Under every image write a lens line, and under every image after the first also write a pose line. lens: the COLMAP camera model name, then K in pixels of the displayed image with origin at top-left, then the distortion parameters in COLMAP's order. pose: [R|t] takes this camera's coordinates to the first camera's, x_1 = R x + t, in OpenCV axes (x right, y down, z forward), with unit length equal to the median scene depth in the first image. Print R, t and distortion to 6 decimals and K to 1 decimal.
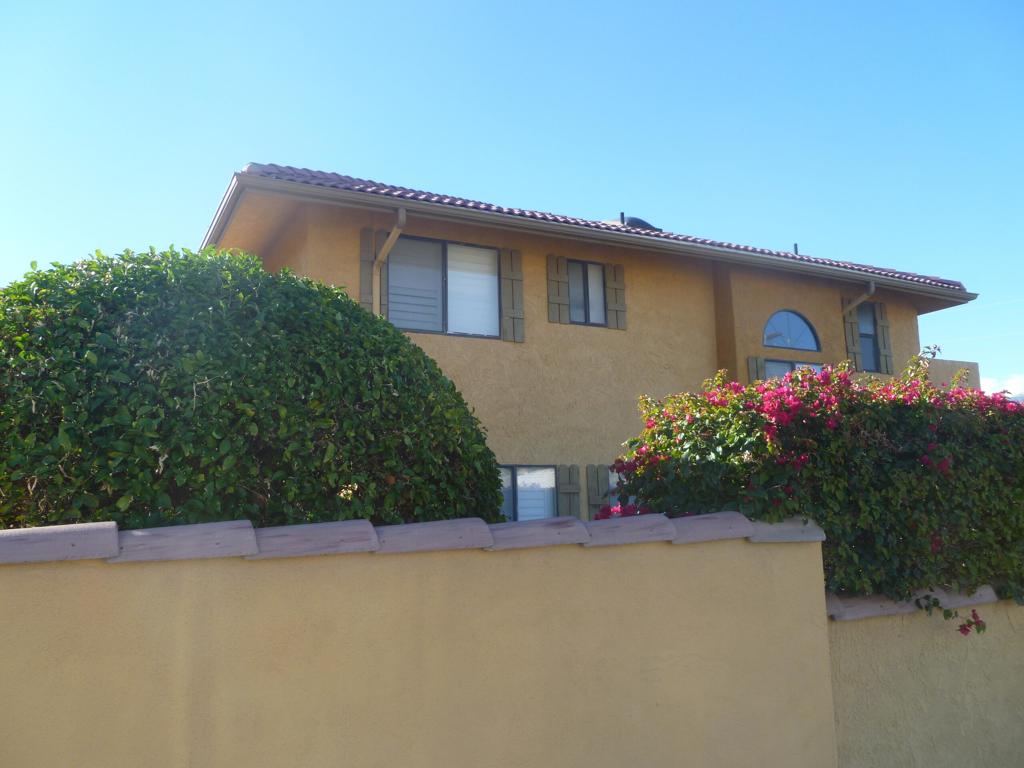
lens RADIAL K [[854.8, 0, 507.8], [0, 854.8, 386.4], [0, 0, 1]] dist [-0.078225, 0.010871]
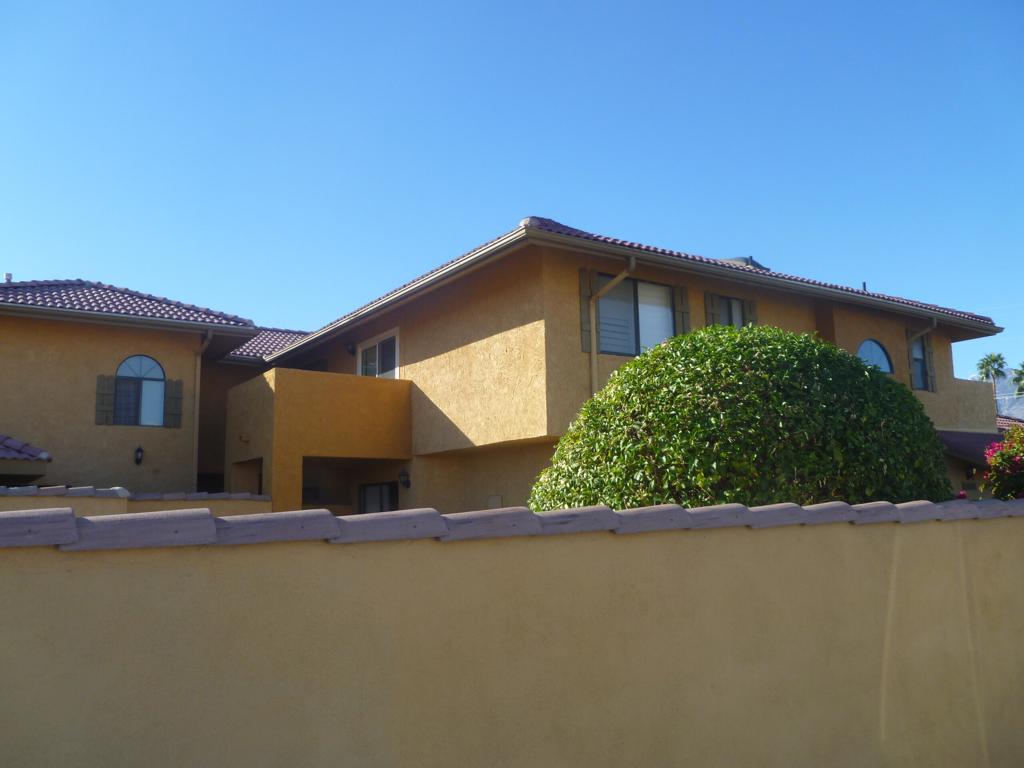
lens RADIAL K [[854.8, 0, 507.8], [0, 854.8, 386.4], [0, 0, 1]] dist [-0.078225, 0.010871]
pose [[0.994299, 0.019664, 0.104795, -0.348767], [-0.020300, 0.999781, 0.005004, -0.019299], [-0.104673, -0.007103, 0.994481, -0.171748]]
